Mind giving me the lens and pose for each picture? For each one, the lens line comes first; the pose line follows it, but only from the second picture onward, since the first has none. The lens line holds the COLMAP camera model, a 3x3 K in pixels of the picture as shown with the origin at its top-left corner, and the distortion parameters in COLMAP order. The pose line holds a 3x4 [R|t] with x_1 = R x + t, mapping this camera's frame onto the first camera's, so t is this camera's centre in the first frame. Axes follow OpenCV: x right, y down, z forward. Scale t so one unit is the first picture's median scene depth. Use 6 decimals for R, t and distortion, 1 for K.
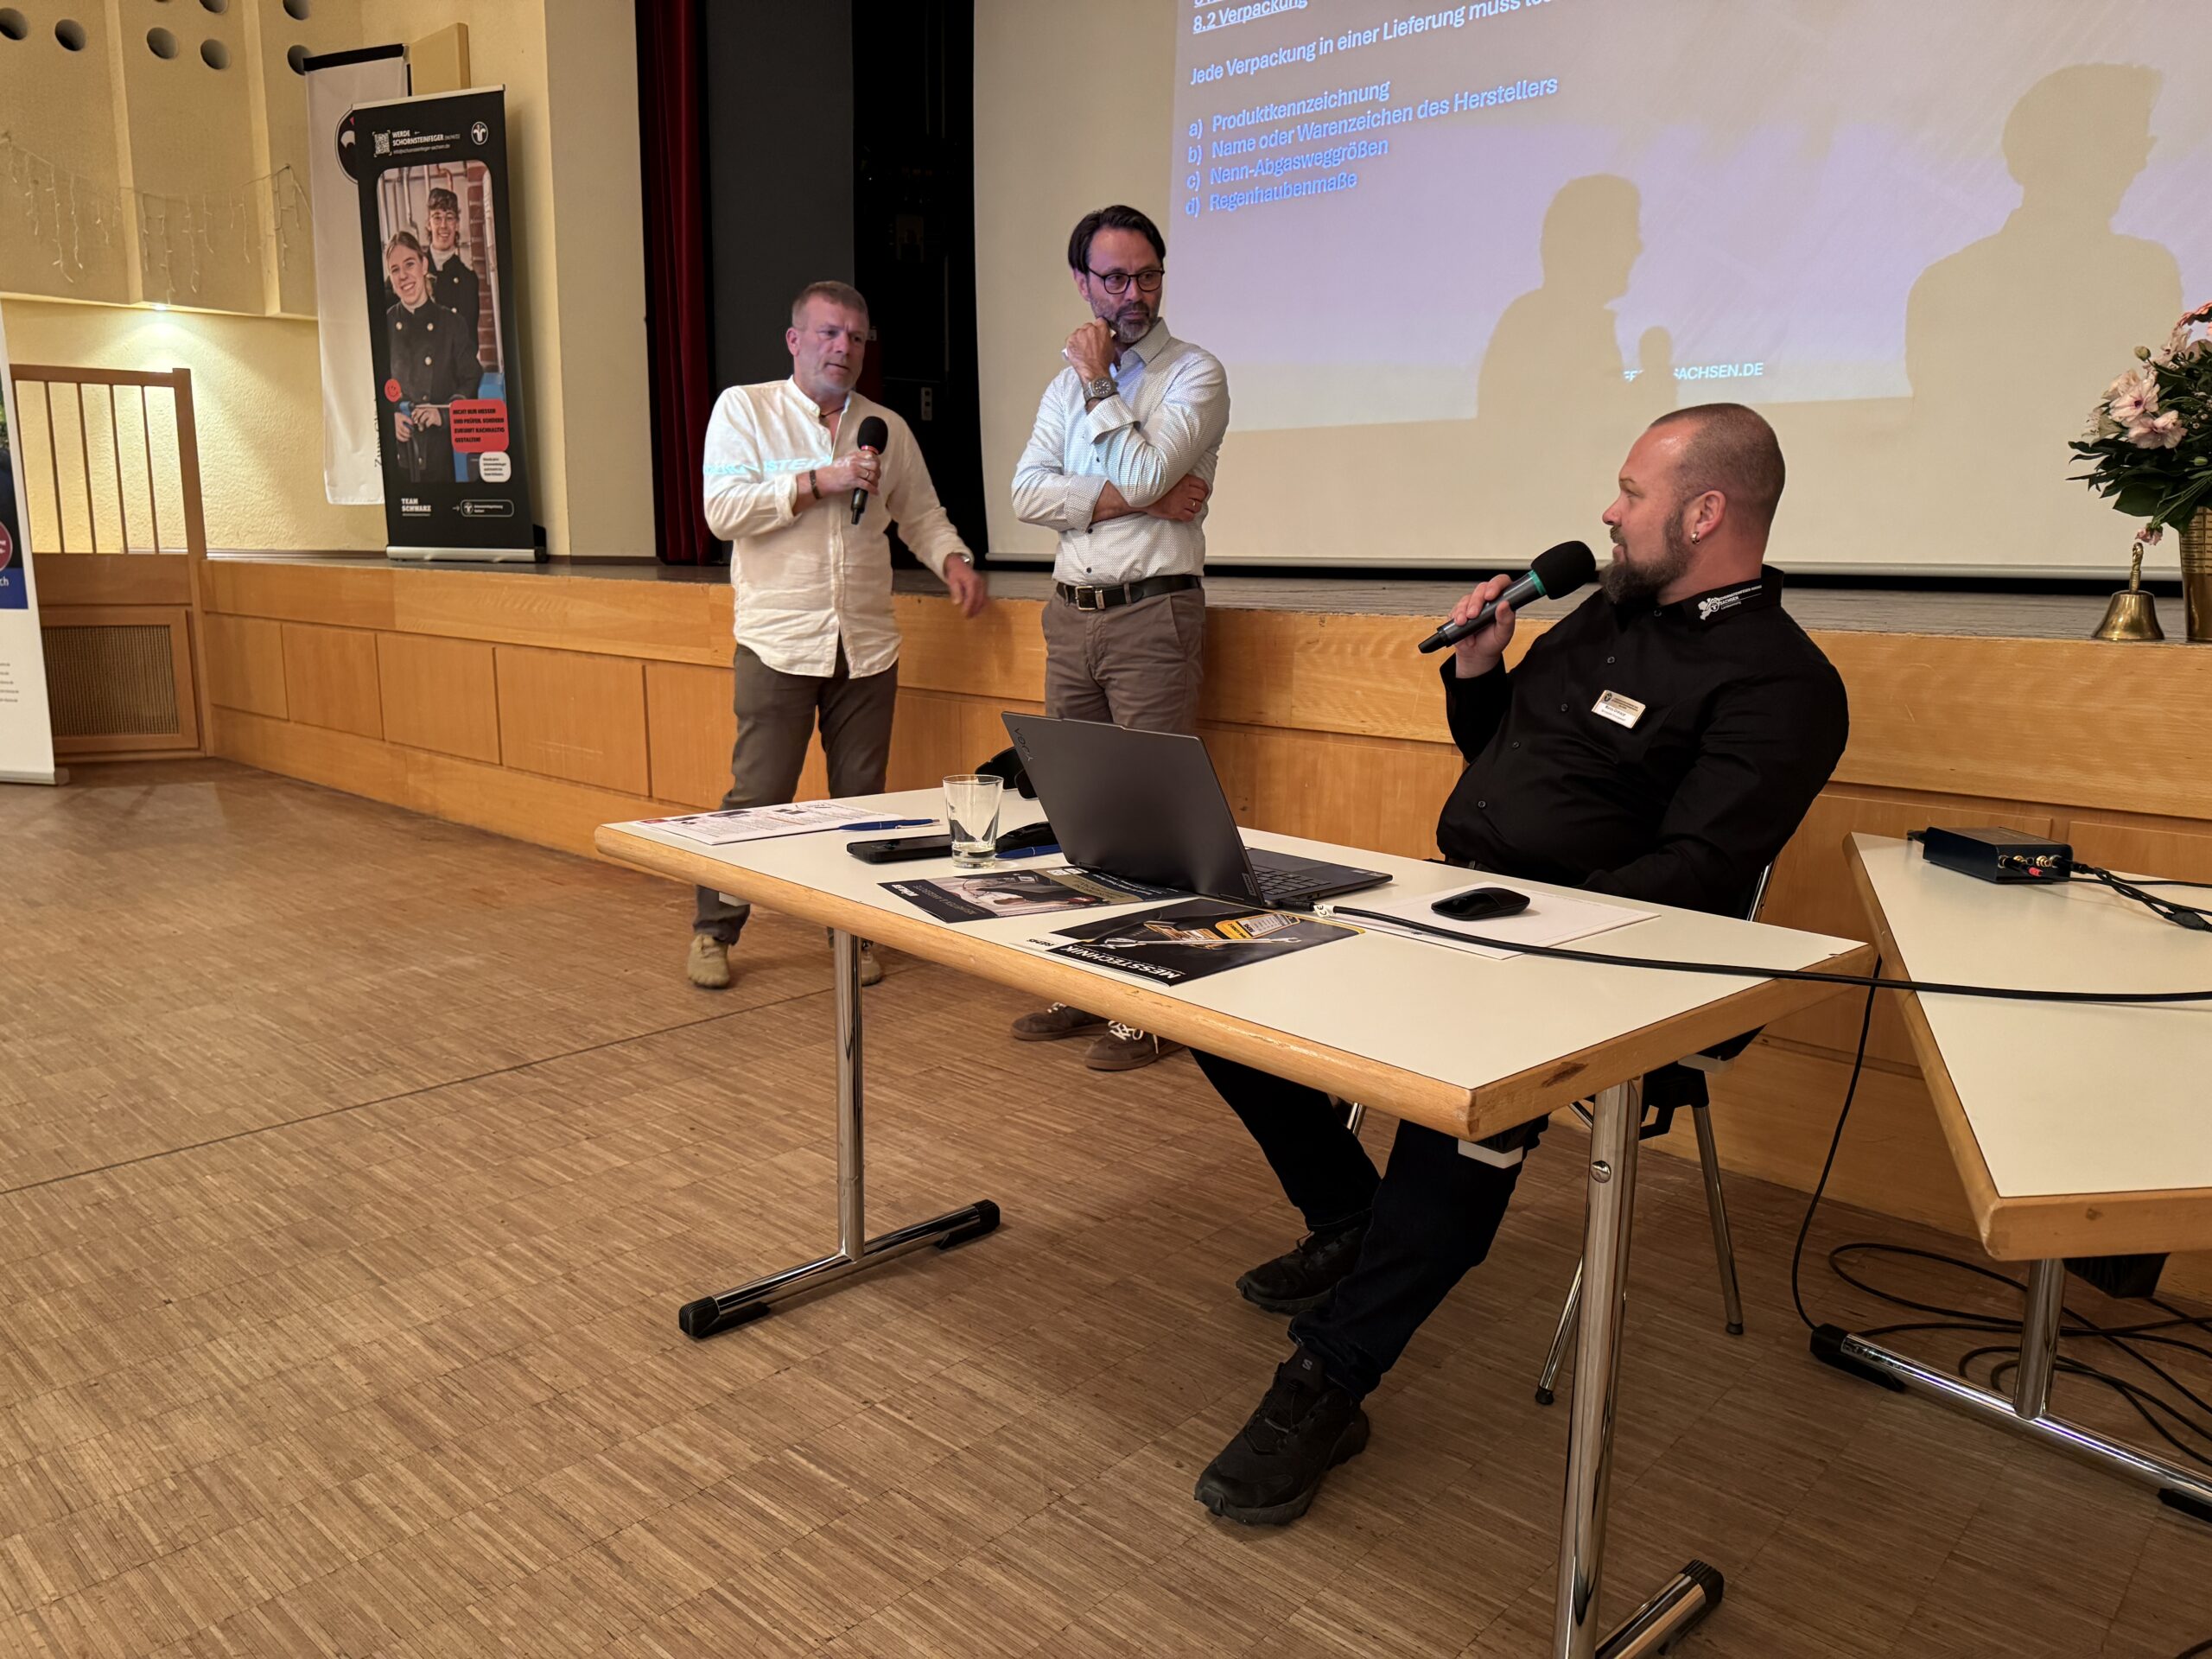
lens RADIAL K [[1550.1, 0, 1096.2], [0, 1550.1, 809.8], [0, 0, 1]] dist [0.065200, -0.058133]
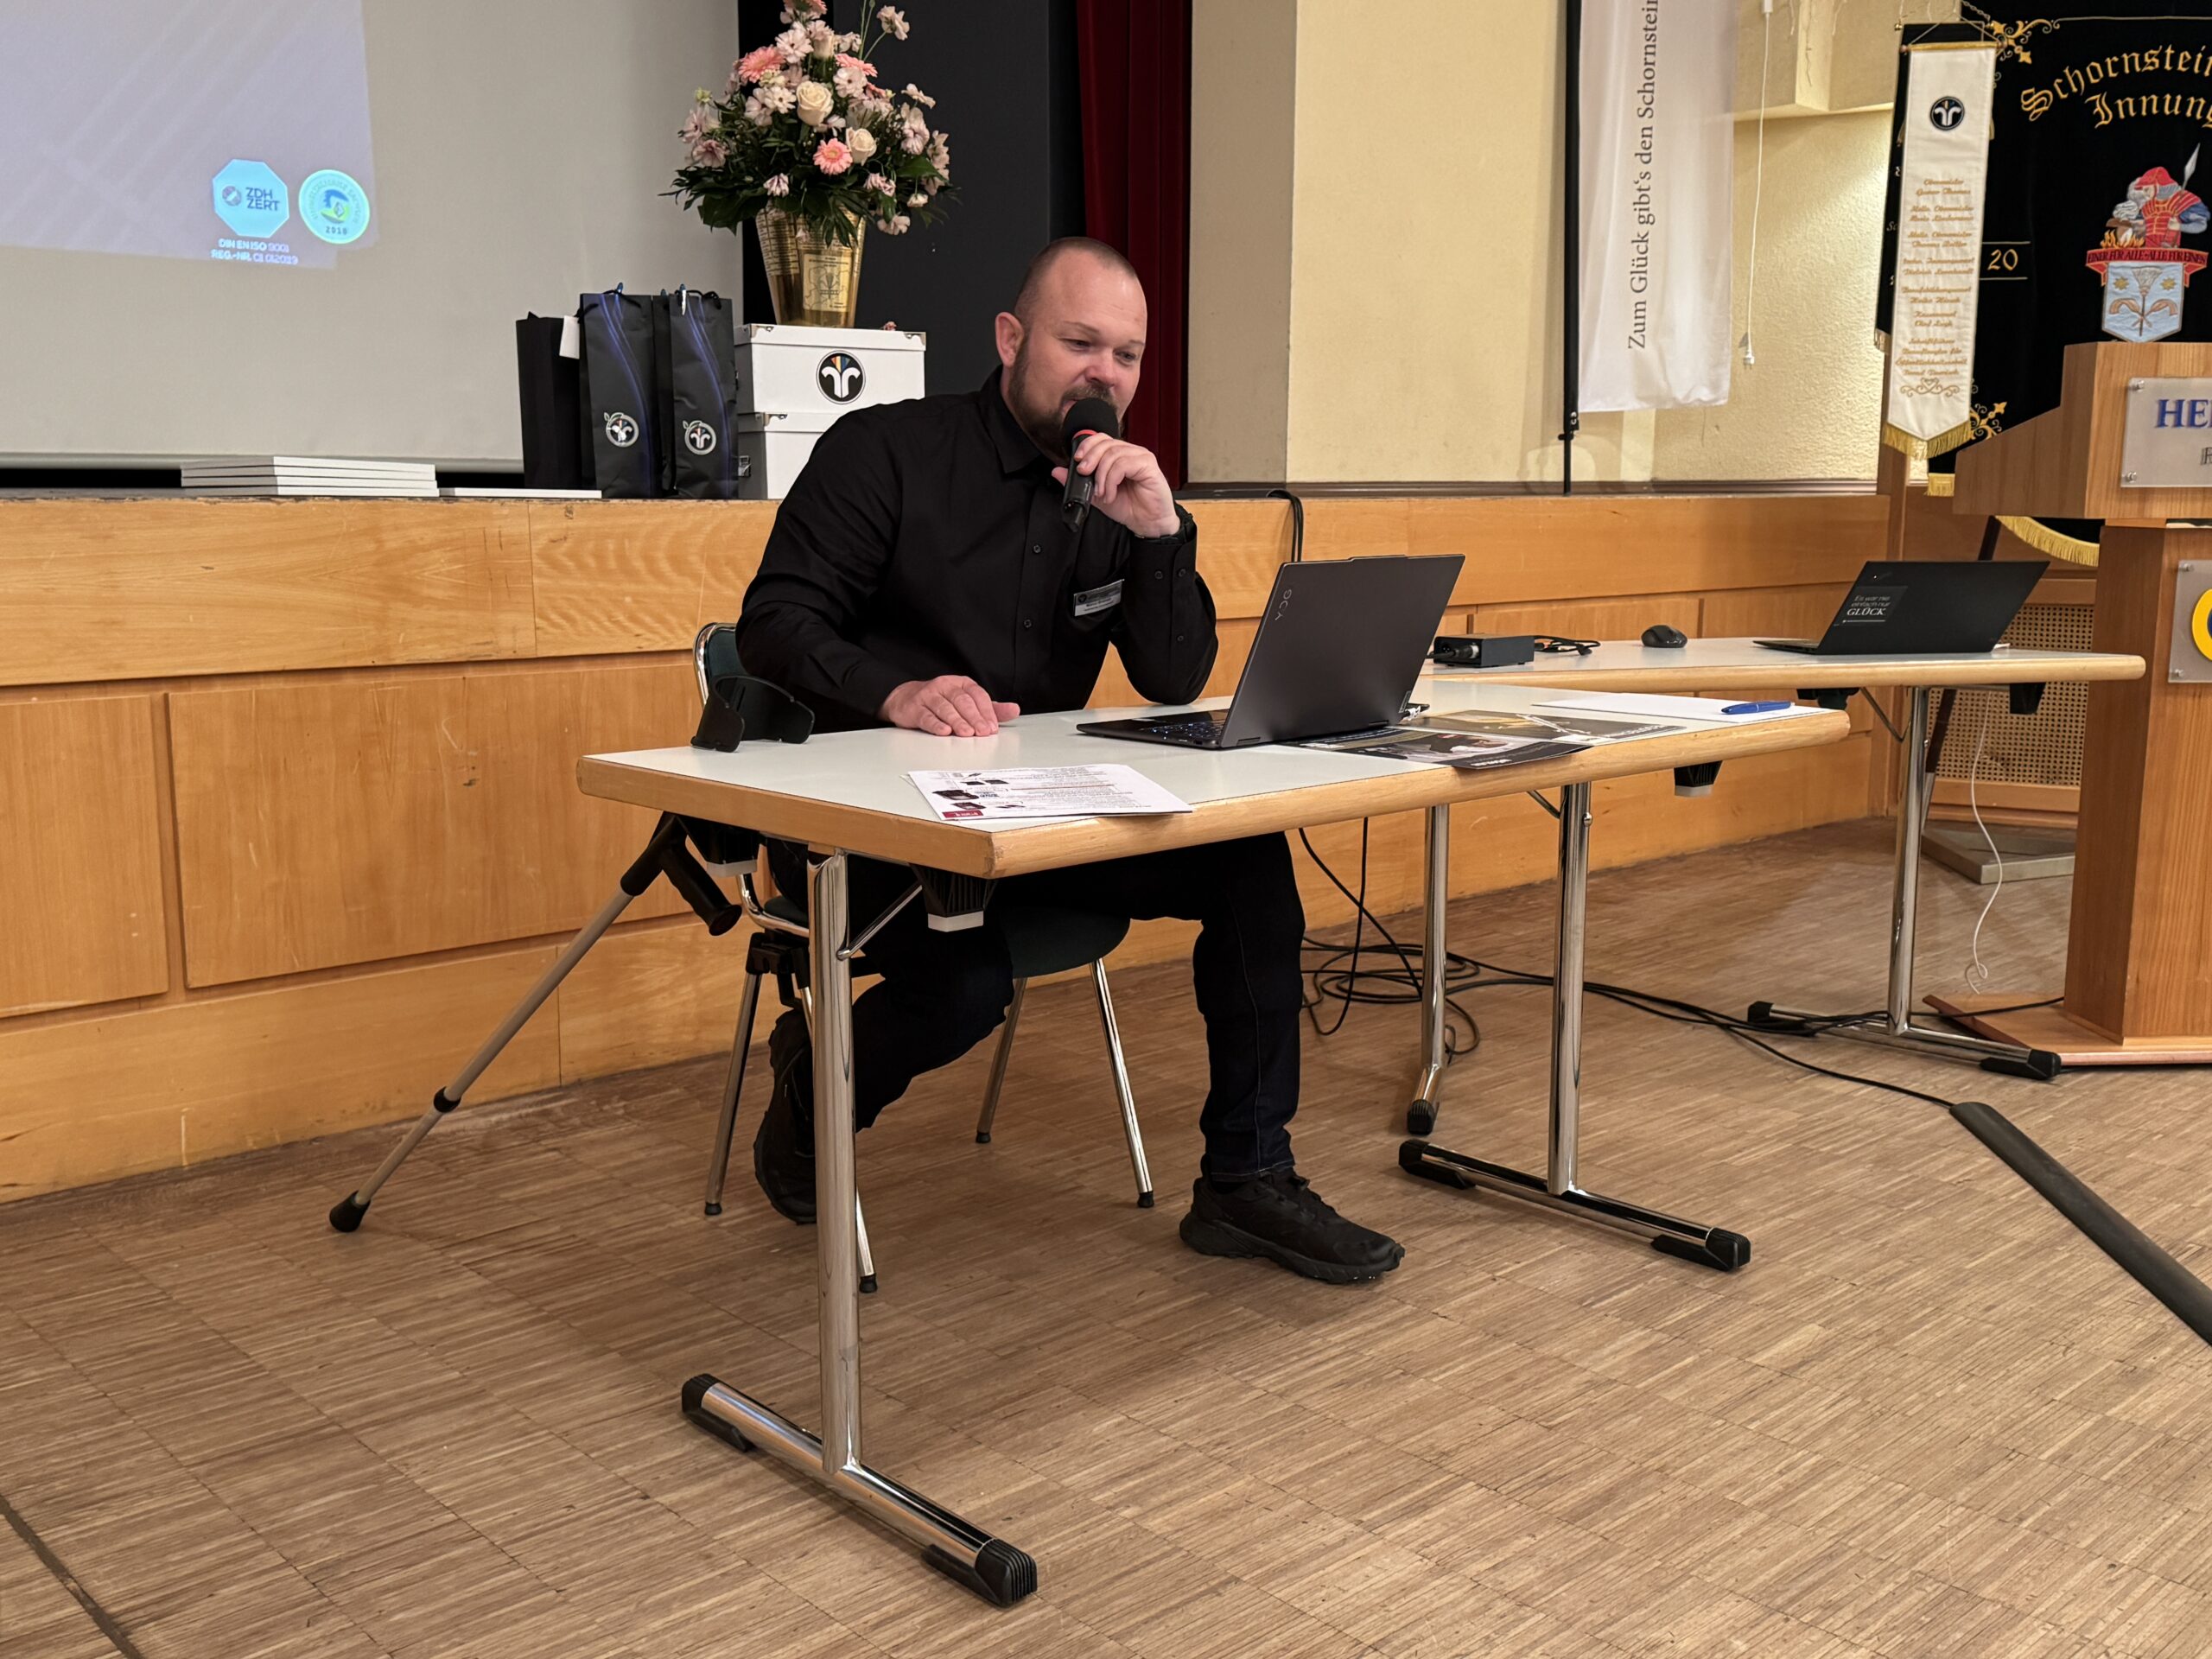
lens RADIAL K [[2132.8, 0, 1020.1], [0, 2132.8, 837.5], [0, 0, 1]] dist [-0.019319, 0.000000]
pose [[0.102773, -0.161604, 0.981490, -0.908944], [0.186061, 0.972422, 0.140628, -0.075209], [-0.977148, 0.168164, 0.130007, 0.697246]]
